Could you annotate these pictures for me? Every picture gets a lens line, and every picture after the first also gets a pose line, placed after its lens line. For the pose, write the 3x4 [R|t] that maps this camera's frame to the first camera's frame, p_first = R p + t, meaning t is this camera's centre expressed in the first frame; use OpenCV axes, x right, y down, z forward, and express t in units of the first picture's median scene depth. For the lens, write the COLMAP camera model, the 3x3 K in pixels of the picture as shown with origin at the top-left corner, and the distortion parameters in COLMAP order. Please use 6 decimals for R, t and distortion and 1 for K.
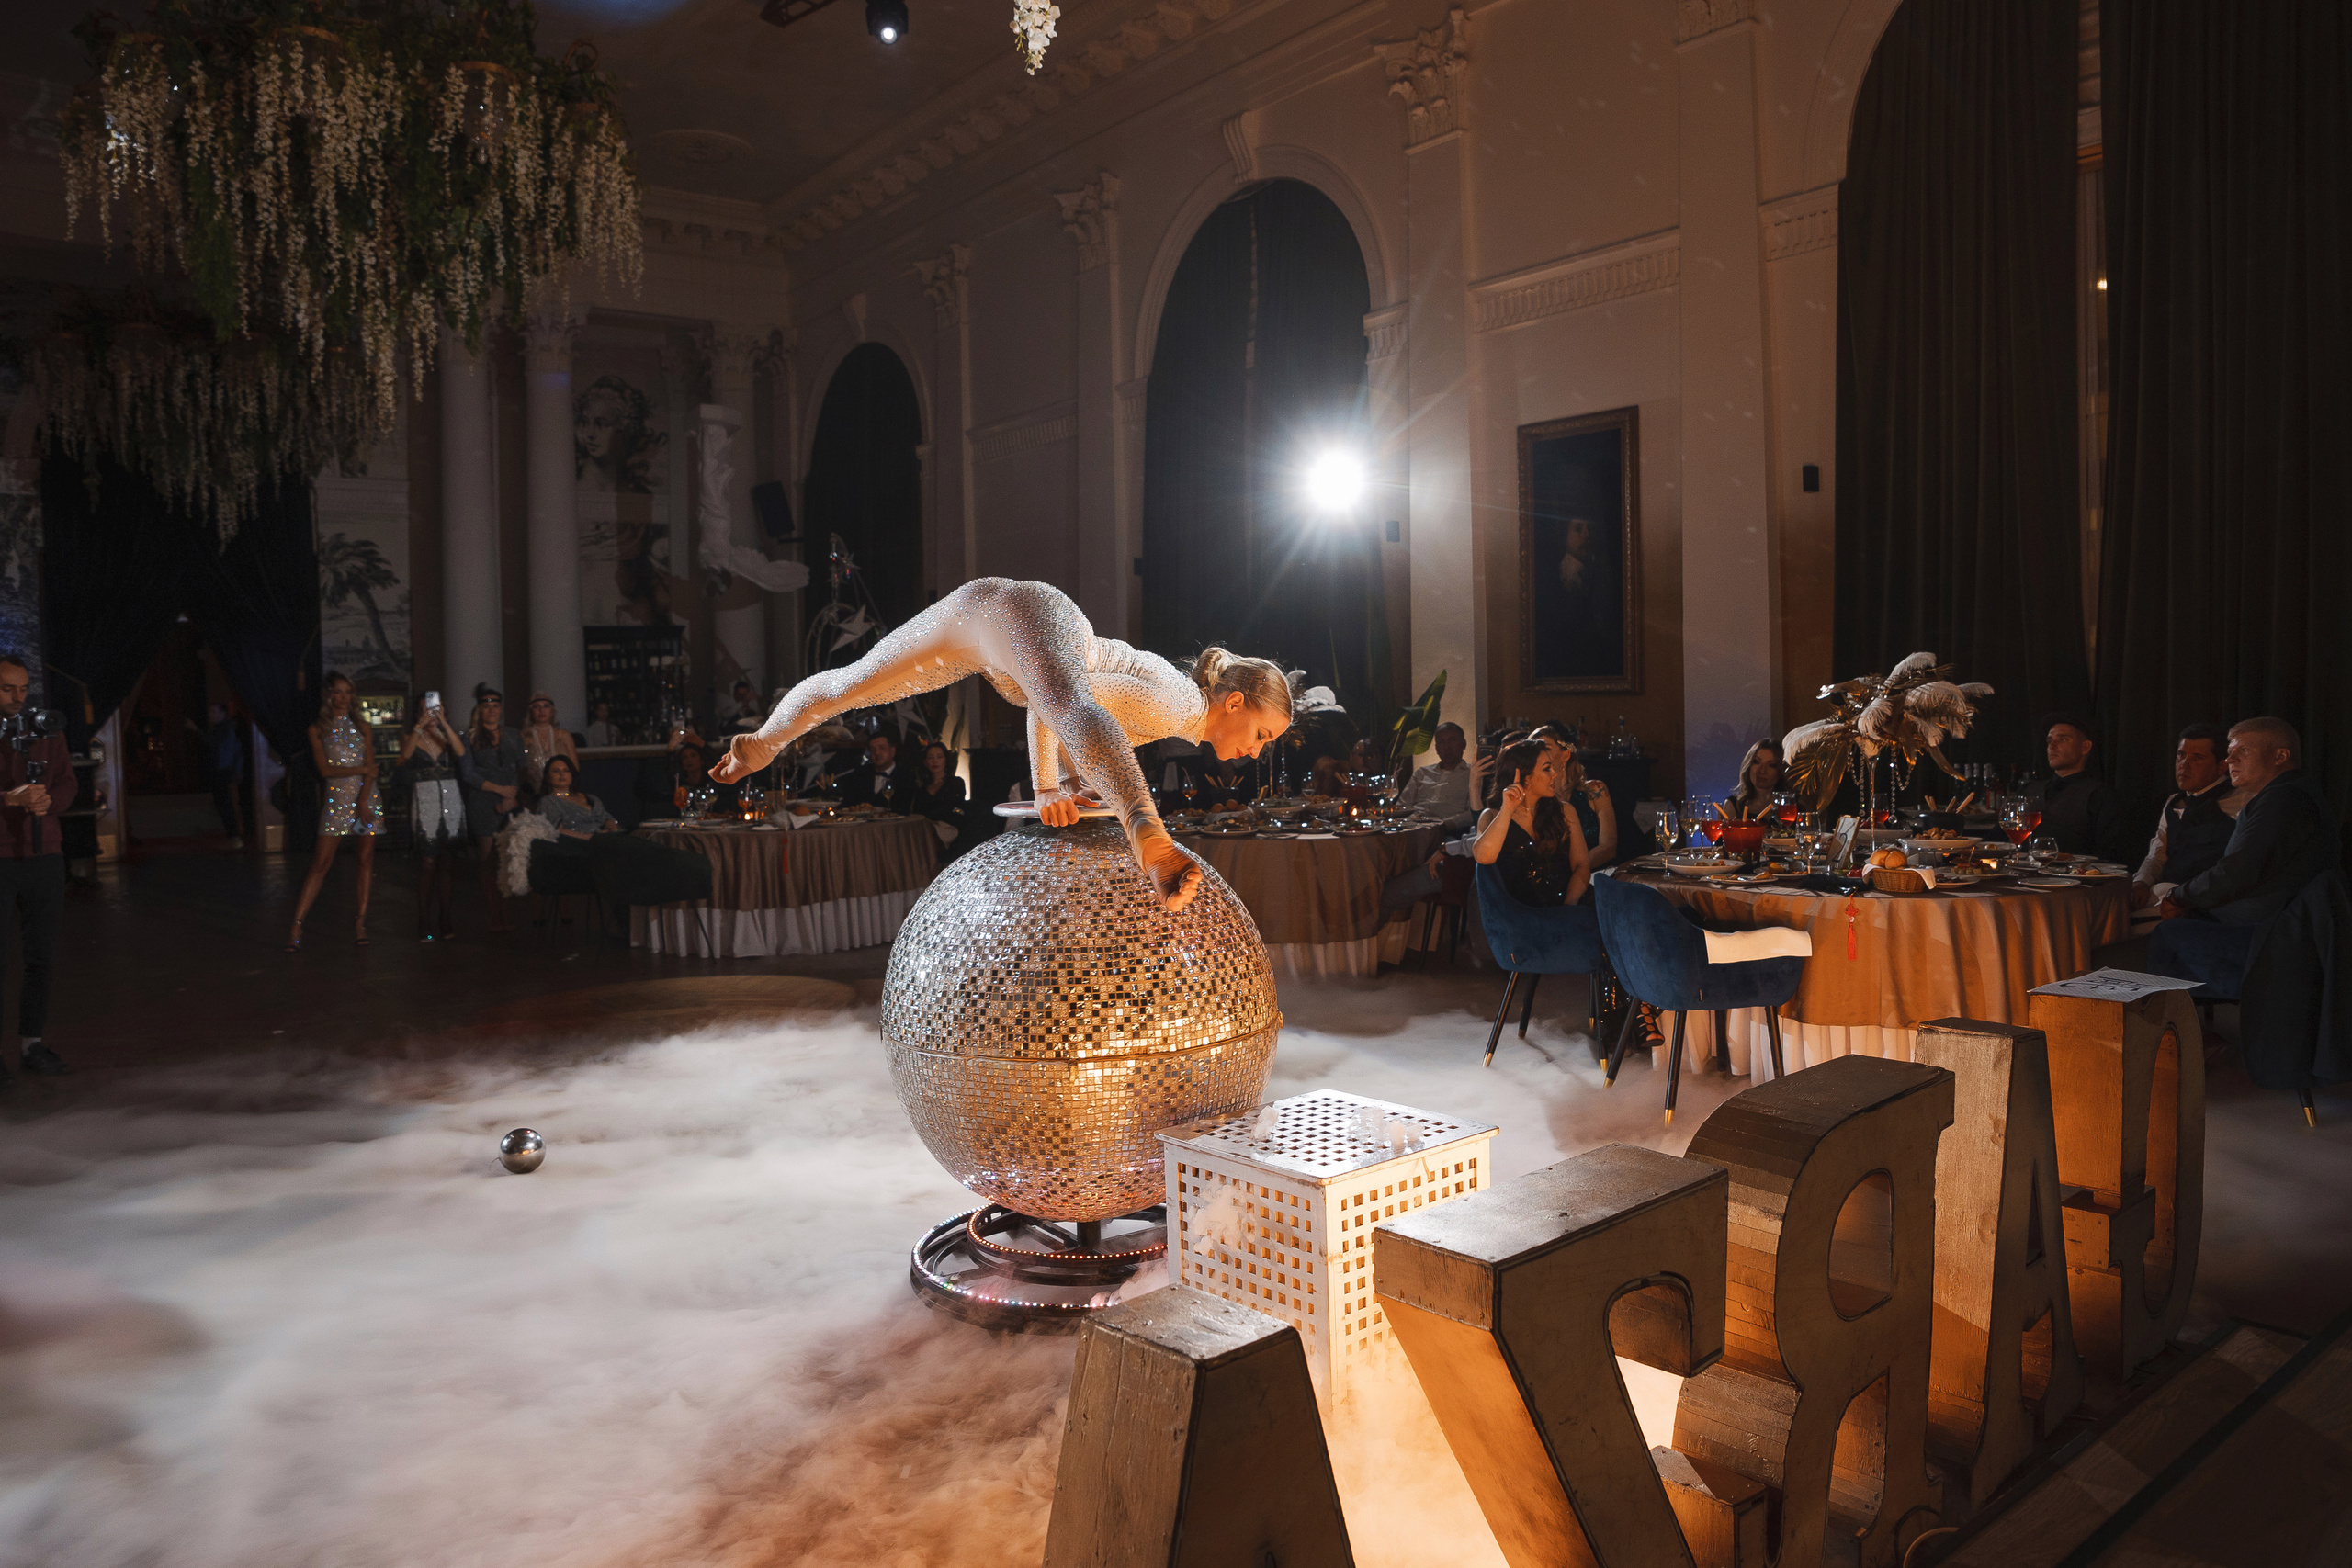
lens RADIAL K [[1606.3, 0, 1178.2], [0, 1606.3, 745.9], [0, 0, 1]] dist [-0.124891, 0.091774]
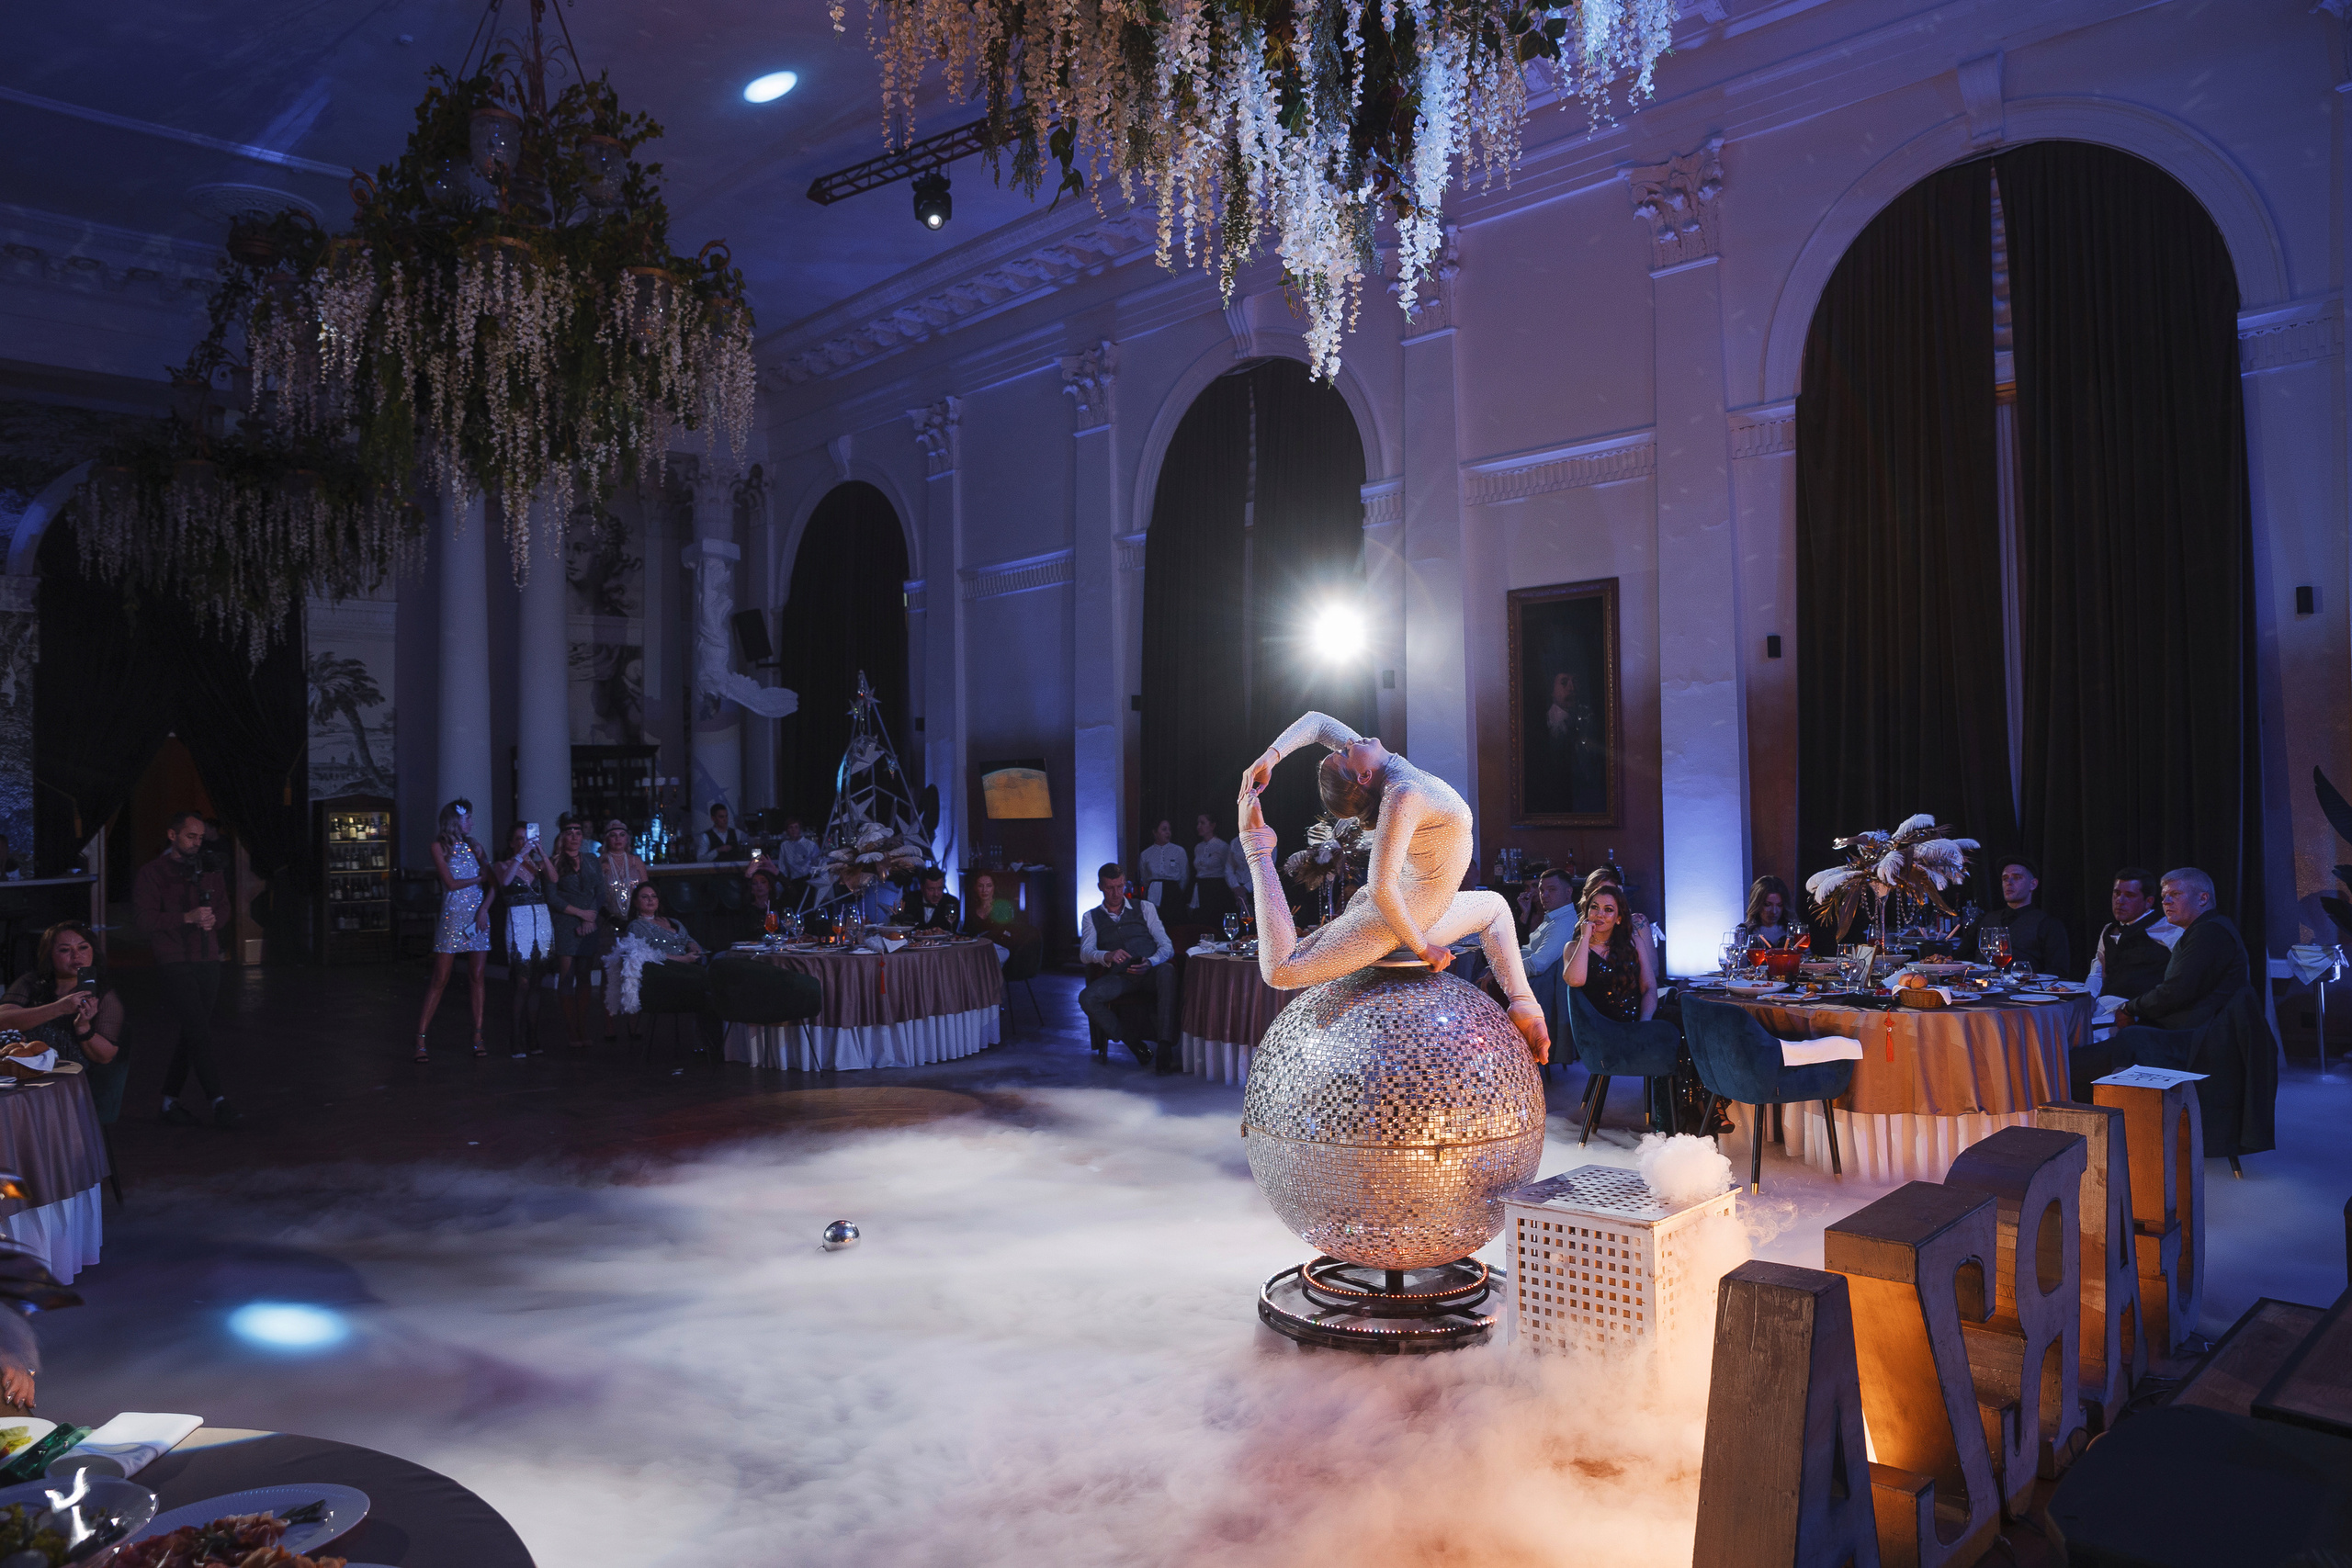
lens RADIAL K [[1606.3, 0, 1178.2], [0, 1606.3, 745.9], [0, 0, 1]] dist [-0.124891, 0.091774]
pose [[0.996151, 0.007957, 0.087297, -0.137505], [-0.002264, 0.997875, -0.065113, -0.018601], [-0.087630, 0.064664, 0.994052, -0.119453]]
